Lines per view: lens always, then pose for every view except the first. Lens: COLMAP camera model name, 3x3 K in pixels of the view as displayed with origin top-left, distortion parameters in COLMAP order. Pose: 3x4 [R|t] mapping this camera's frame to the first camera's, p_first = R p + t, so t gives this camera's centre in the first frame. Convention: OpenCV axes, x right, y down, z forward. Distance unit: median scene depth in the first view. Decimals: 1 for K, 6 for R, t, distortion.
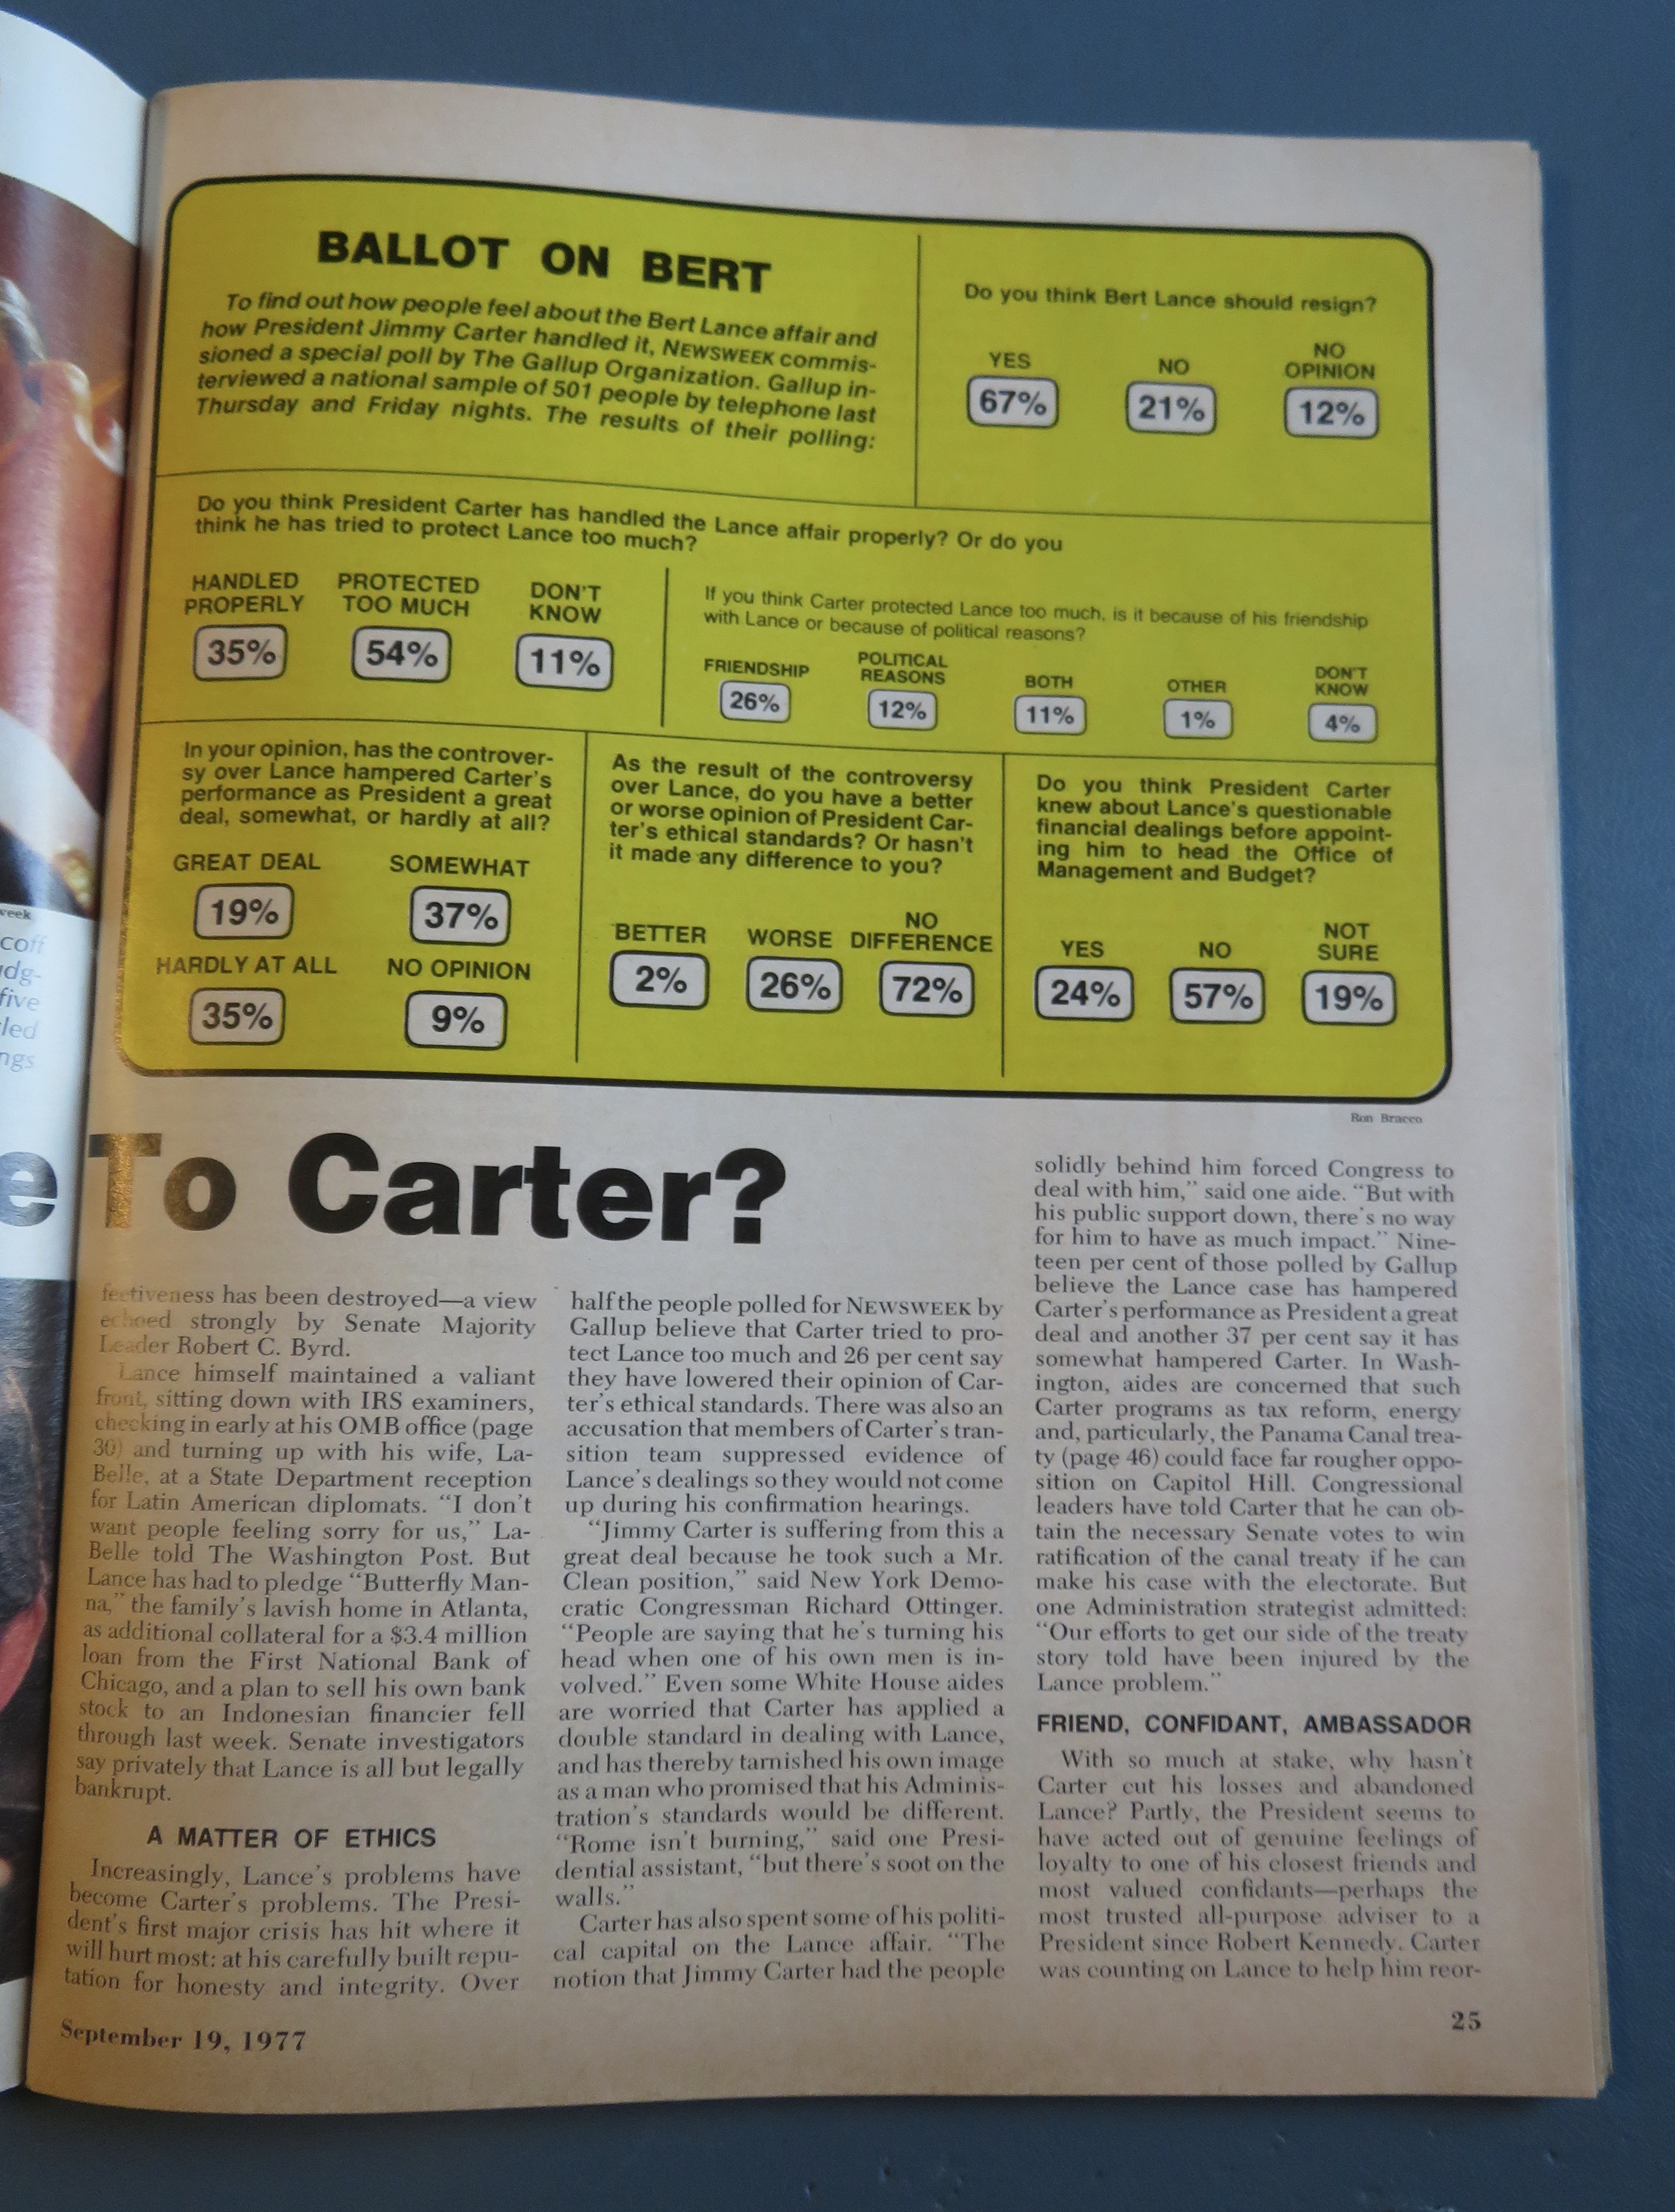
lens RADIAL K [[820.8, 0, 836.8], [0, 820.8, 1106.0], [0, 0, 1]] dist [-0.003121, 0.000242]
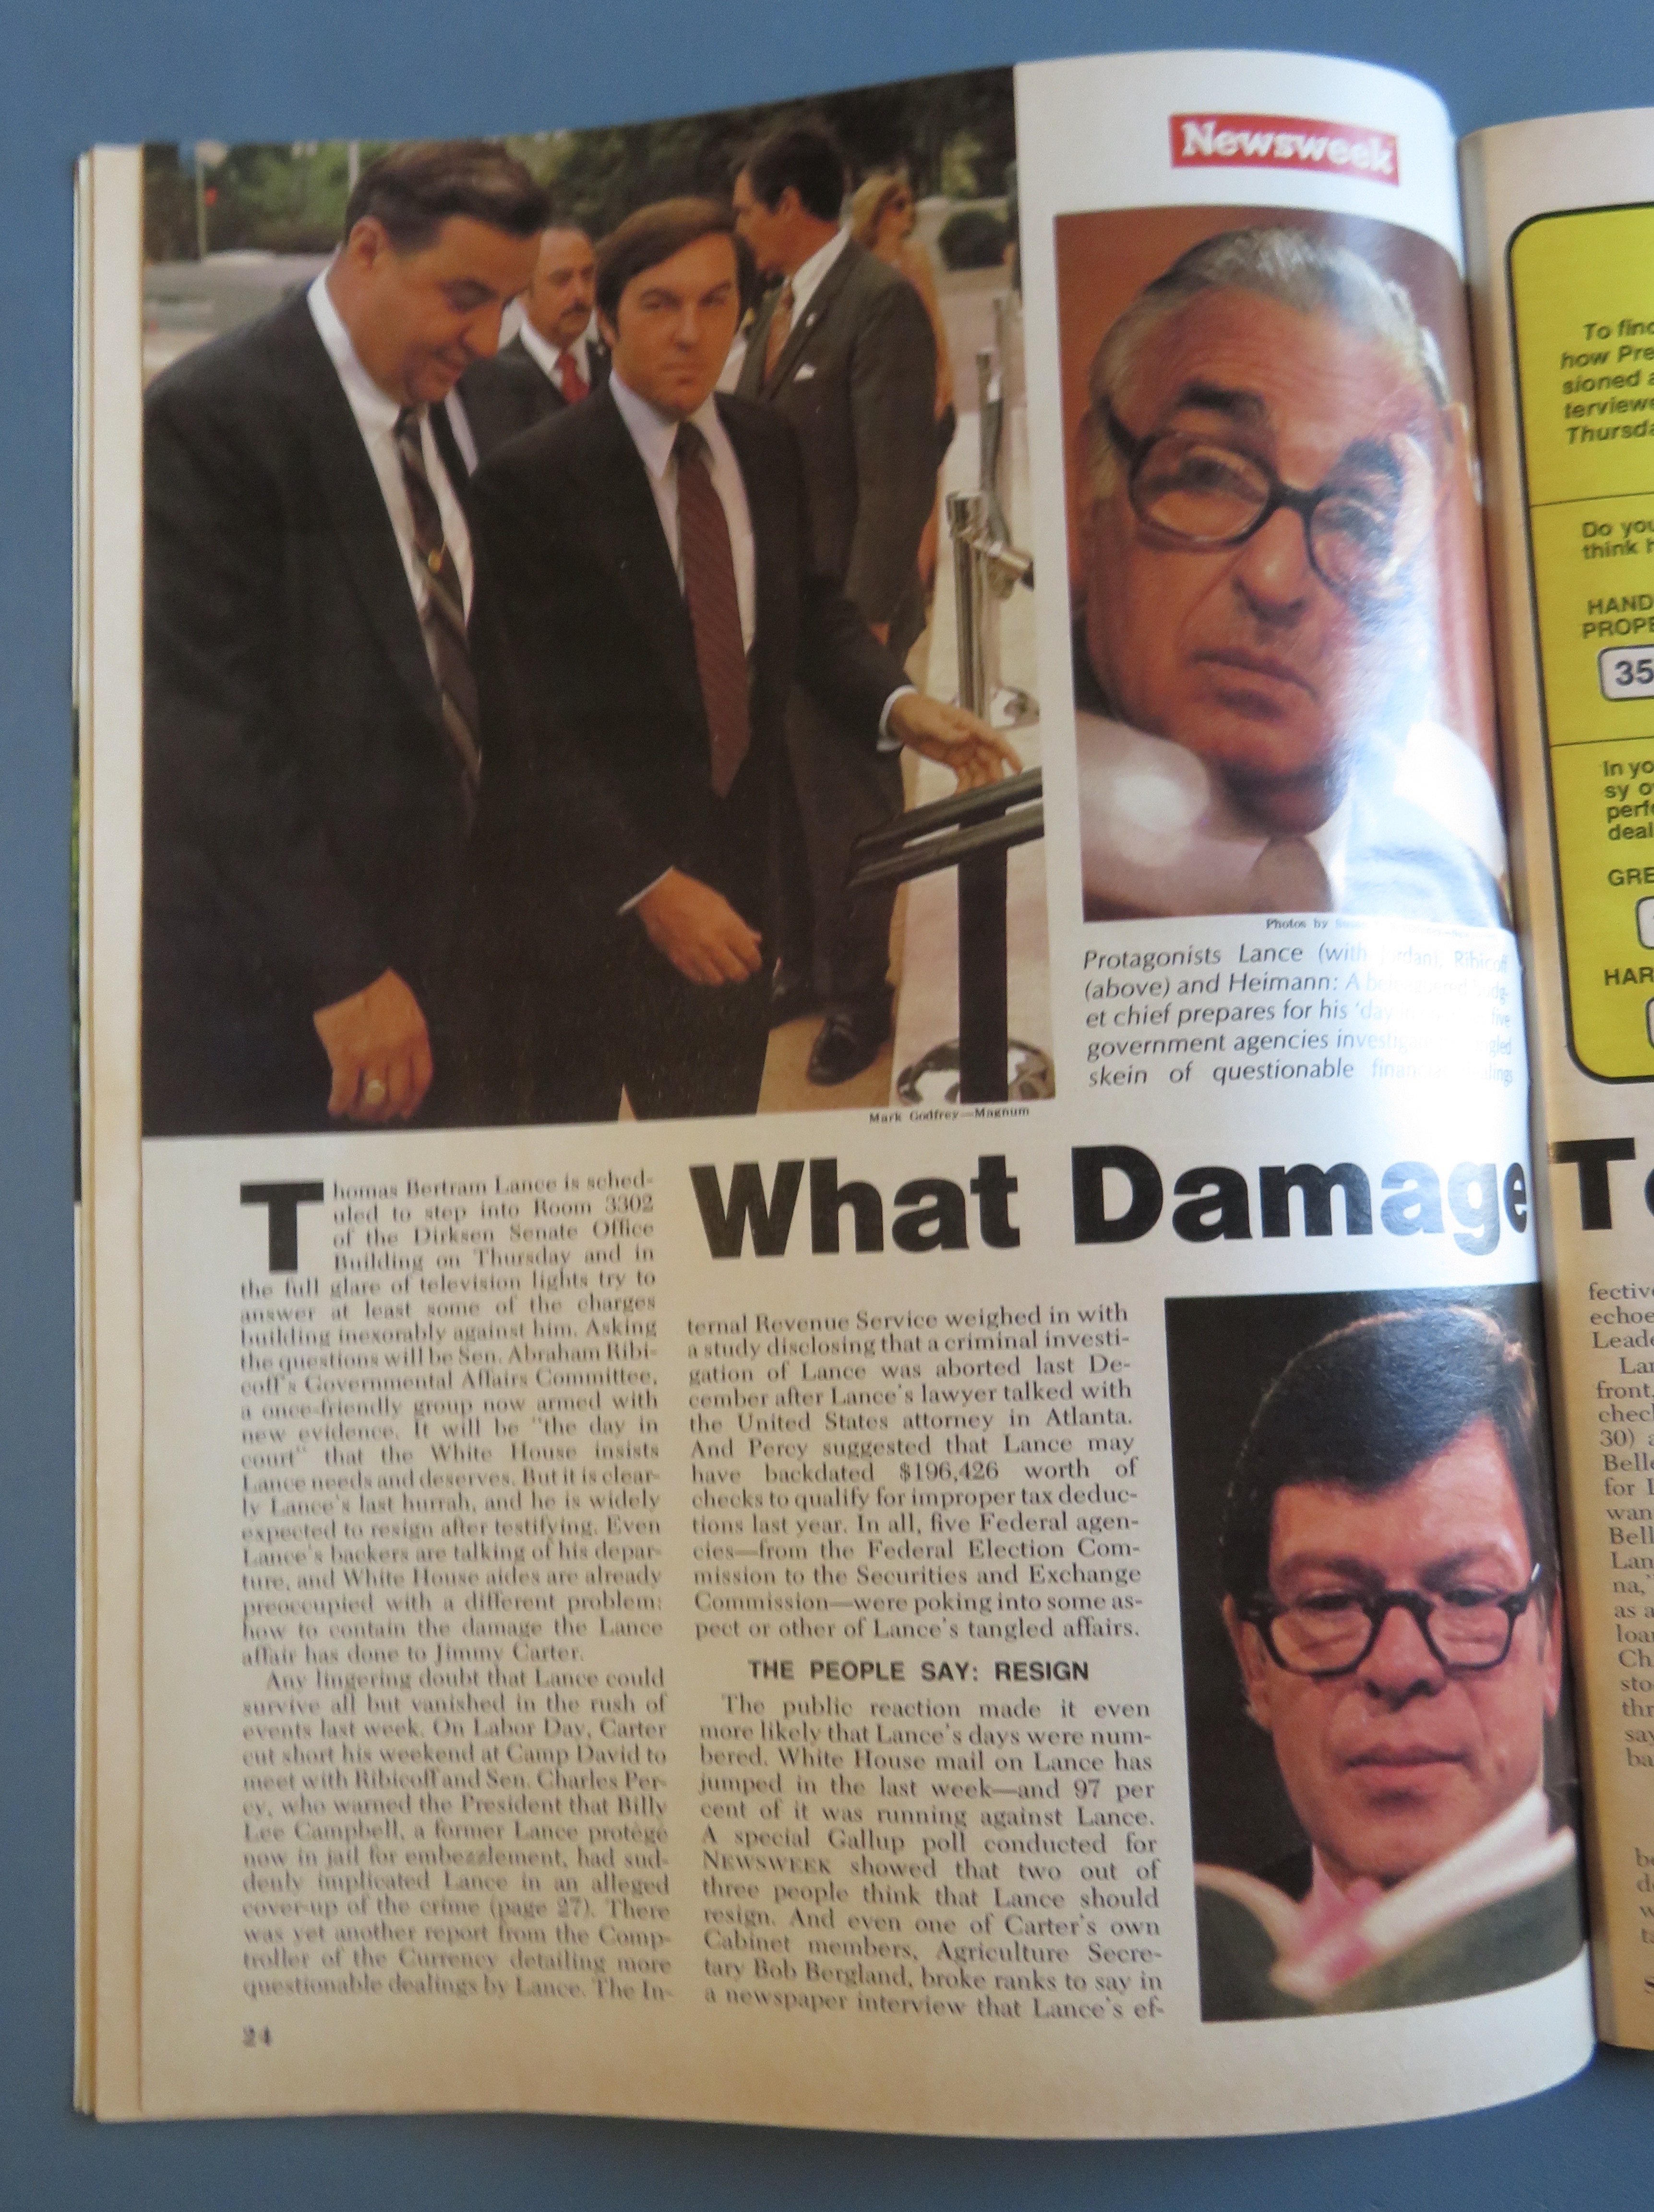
lens RADIAL K [[898.3, 0, 827.6], [0, 898.3, 1106.7], [0, 0, 1]] dist [0.000174, -0.000390]
pose [[0.997826, -0.062038, -0.022251, -1.759770], [0.062162, 0.998054, 0.004956, -0.072421], [0.021900, -0.006329, 0.999740, -0.163457]]
